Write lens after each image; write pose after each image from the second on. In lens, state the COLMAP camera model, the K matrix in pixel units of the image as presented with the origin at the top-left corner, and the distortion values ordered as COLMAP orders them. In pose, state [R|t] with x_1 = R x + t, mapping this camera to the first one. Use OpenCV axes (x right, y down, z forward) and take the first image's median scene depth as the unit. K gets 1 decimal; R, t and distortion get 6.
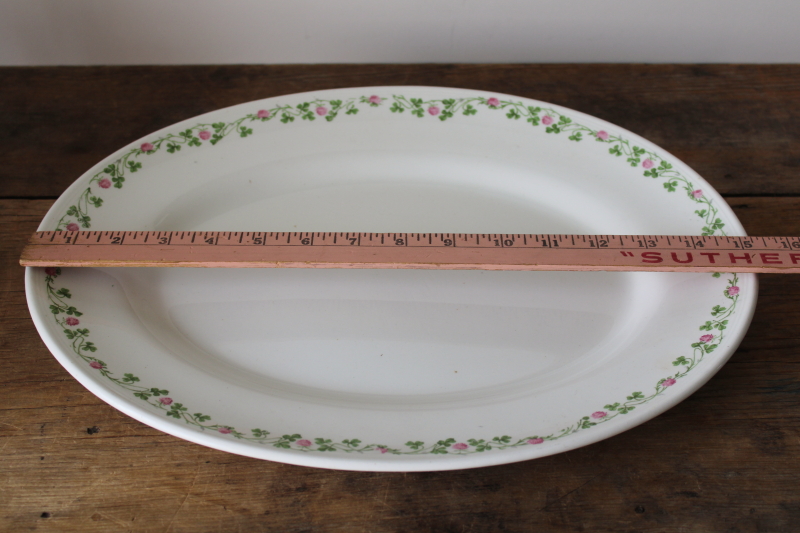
lens RADIAL K [[1165.1, 0, 400.9], [0, 1165.1, 265.9], [0, 0, 1]] dist [-0.054757, 0.000000]
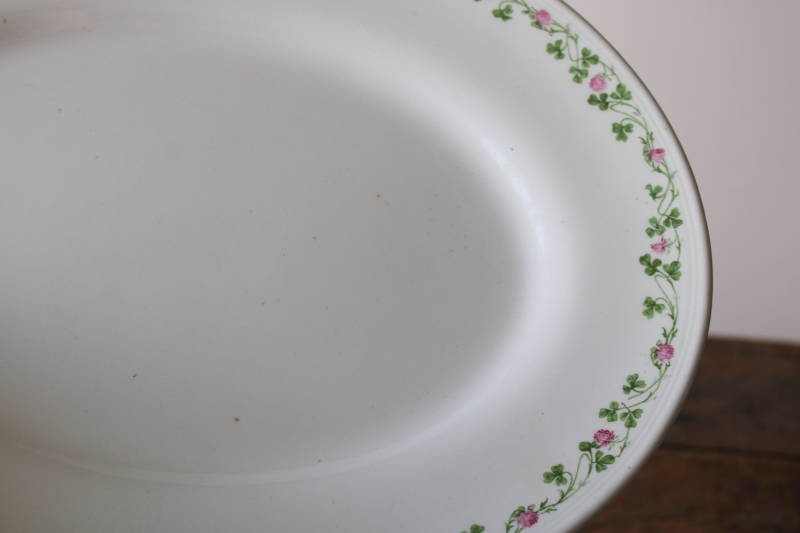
lens RADIAL K [[1165.1, 0, 398.1], [0, 1165.1, 267.5], [0, 0, 1]] dist [-0.054757, 0.000000]
pose [[0.990272, 0.135379, 0.032161, 0.094132], [-0.137586, 0.918137, 0.371610, -0.225485], [0.020780, -0.372419, 0.927832, 0.349424]]
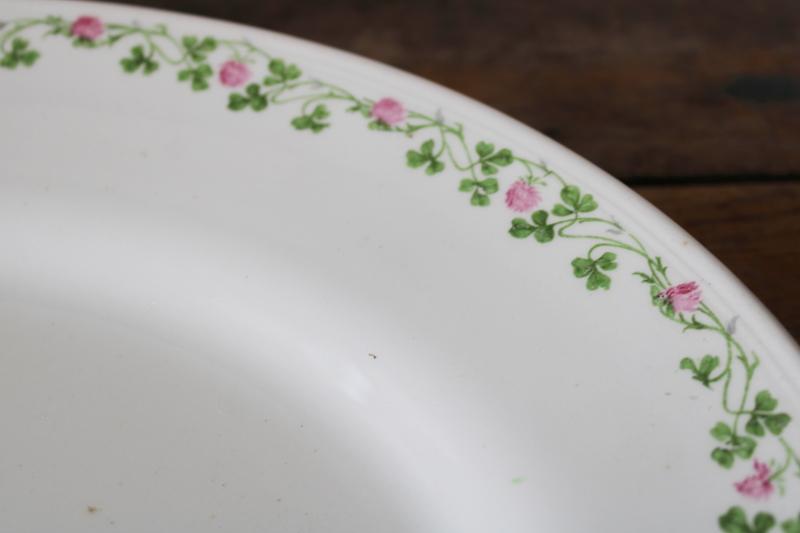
lens RADIAL K [[1165.1, 0, 397.1], [0, 1165.1, 266.4], [0, 0, 1]] dist [-0.054757, 0.000000]
pose [[0.996467, -0.043016, 0.072132, 0.156186], [0.041102, 0.998768, 0.027814, -0.080206], [-0.073240, -0.024751, 0.997007, 0.689673]]
